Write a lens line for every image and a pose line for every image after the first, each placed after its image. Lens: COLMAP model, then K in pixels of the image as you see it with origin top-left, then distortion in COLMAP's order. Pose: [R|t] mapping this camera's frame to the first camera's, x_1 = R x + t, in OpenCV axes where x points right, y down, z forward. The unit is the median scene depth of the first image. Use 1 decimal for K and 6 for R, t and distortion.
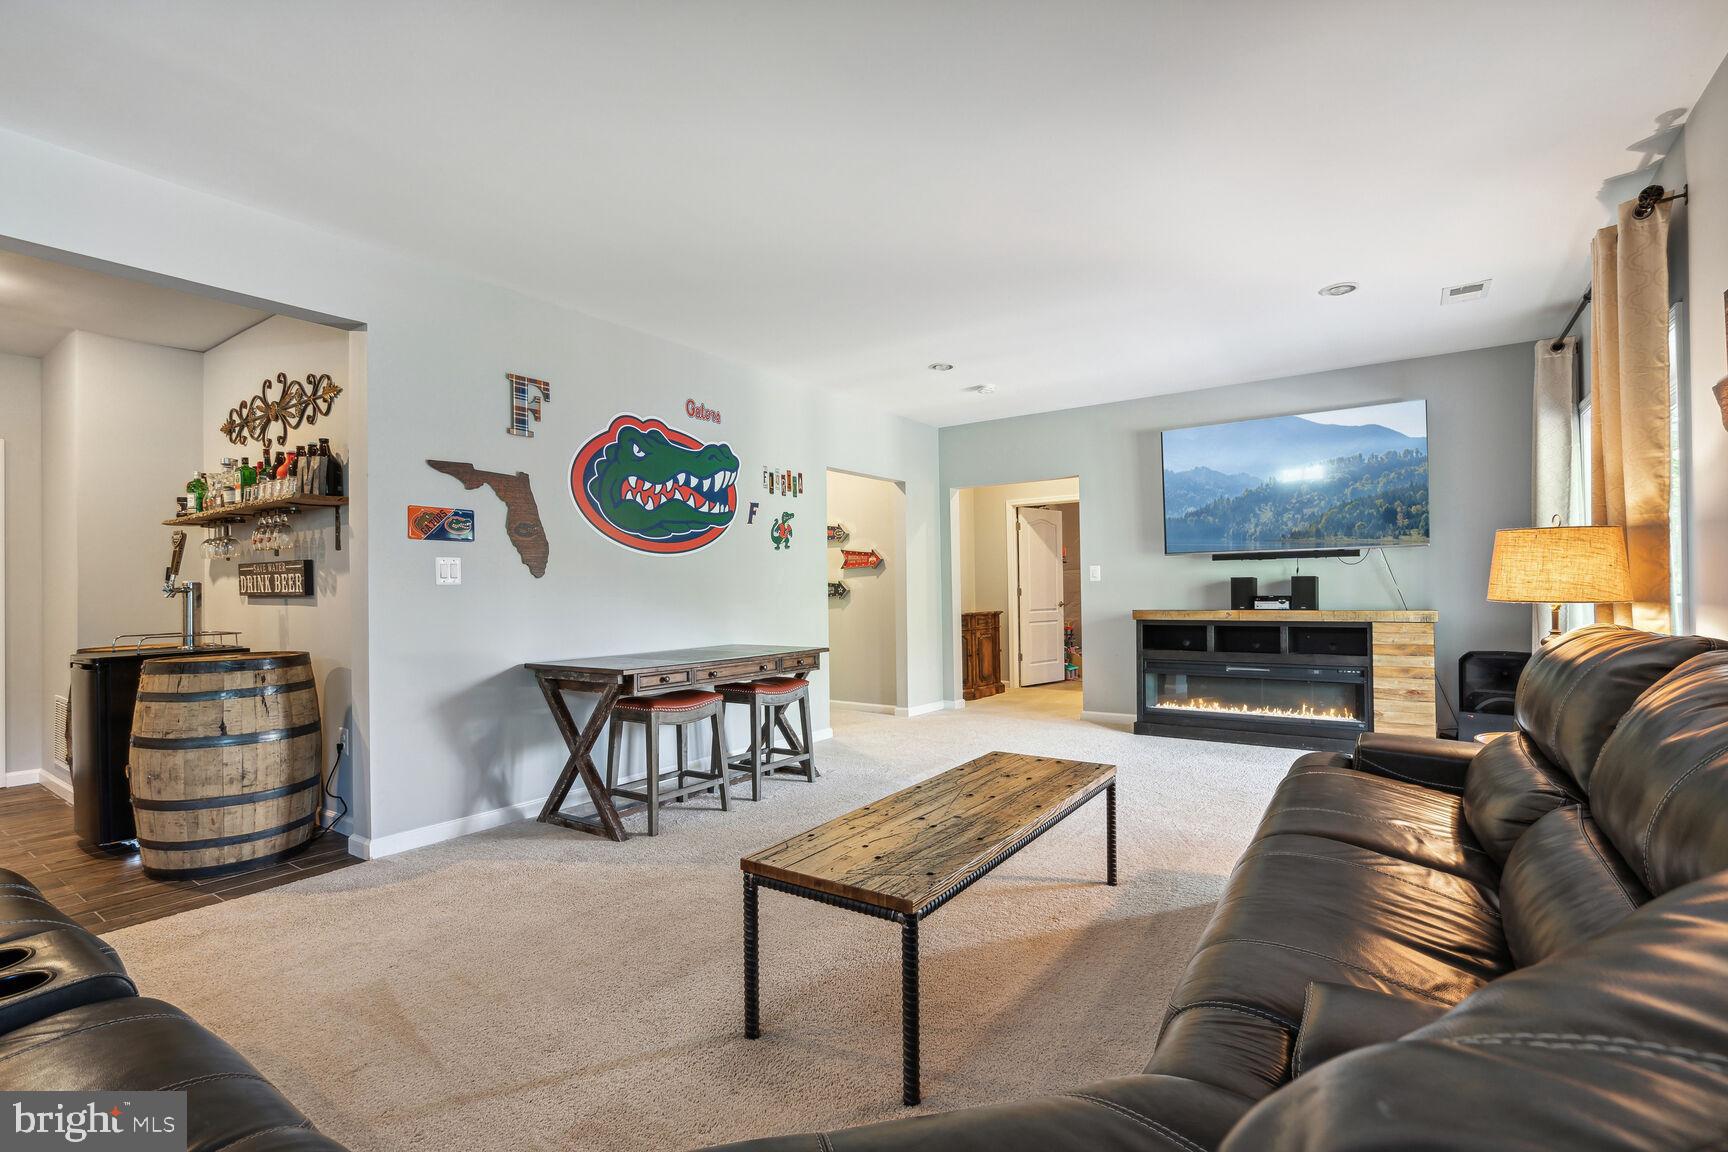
lens RADIAL K [[787.6, 0, 864.3], [0, 787.6, 581.8], [0, 0, 1]] dist [-0.010068, 0.003632]
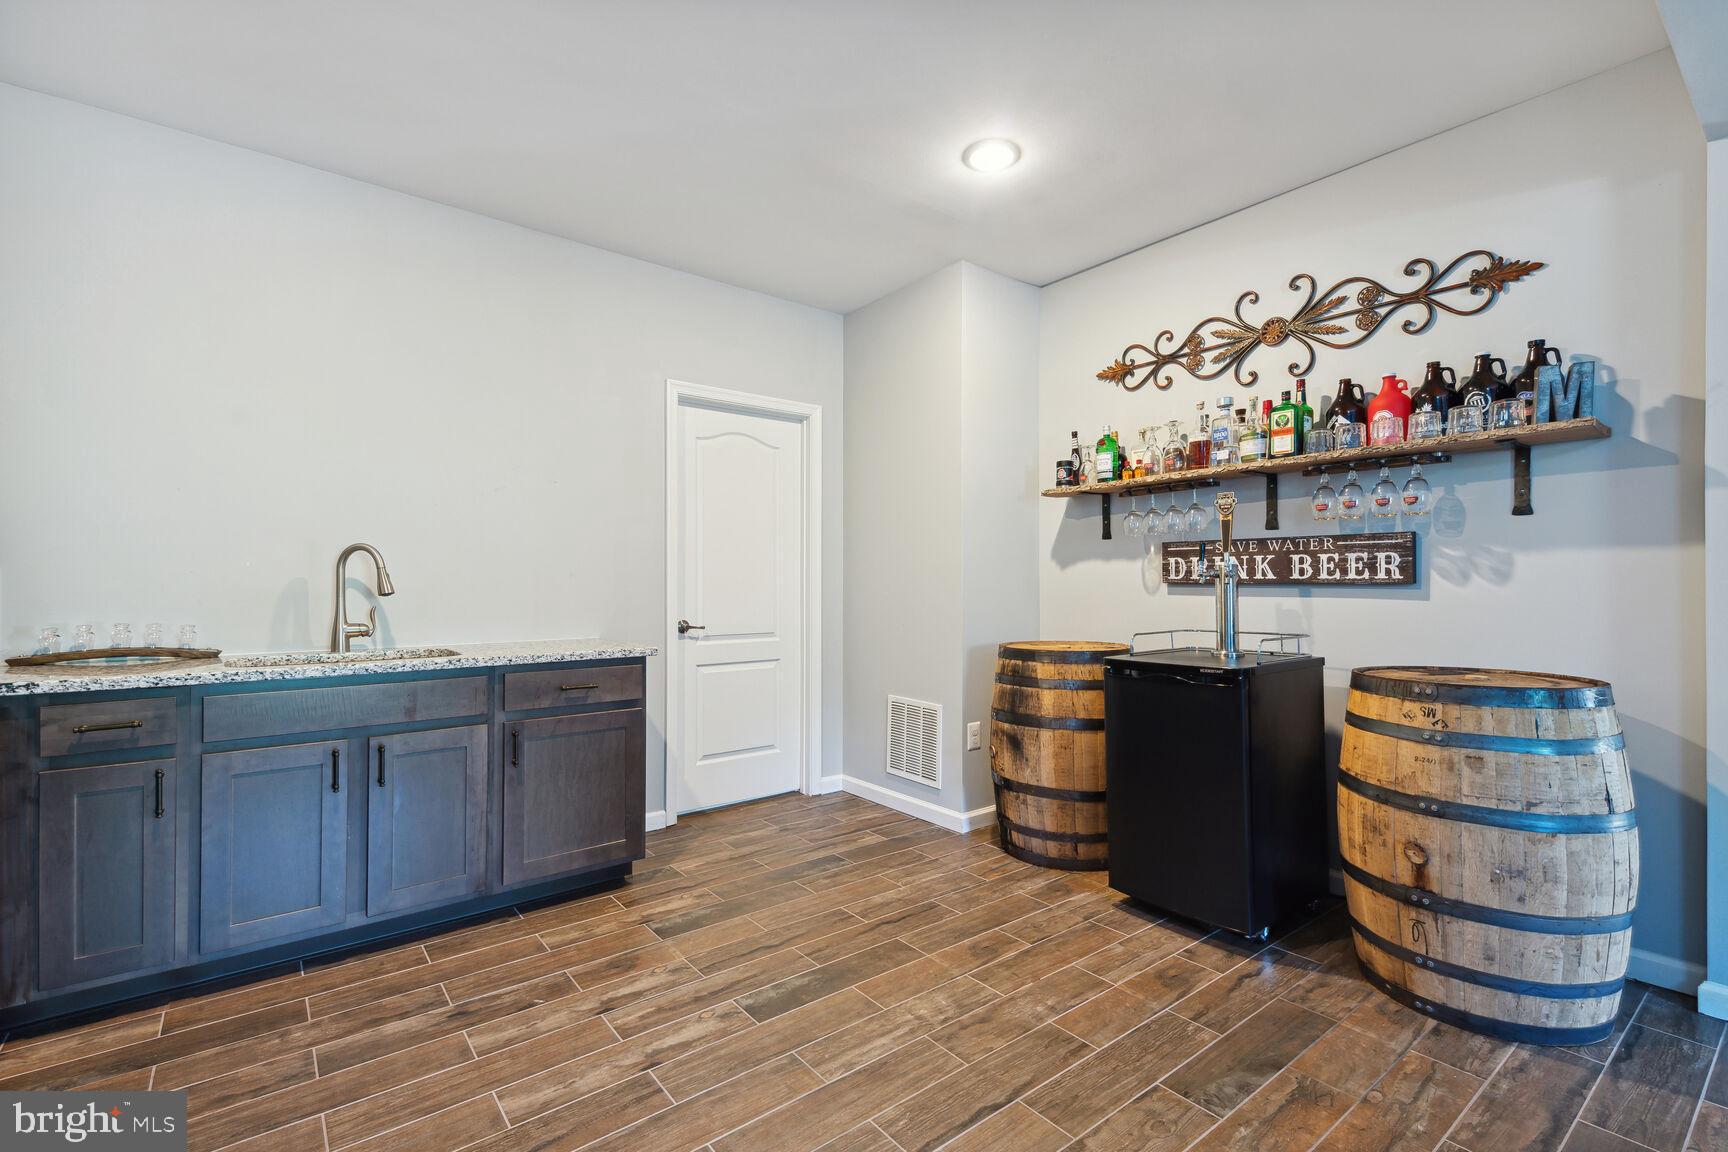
lens RADIAL K [[787.6, 0, 871.0], [0, 787.6, 566.0], [0, 0, 1]] dist [-0.010068, 0.003632]
pose [[0.951071, 0.008934, -0.308844, -1.177091], [-0.013176, 0.999845, -0.011655, 0.019663], [0.308692, 0.015154, 0.951041, 0.247599]]
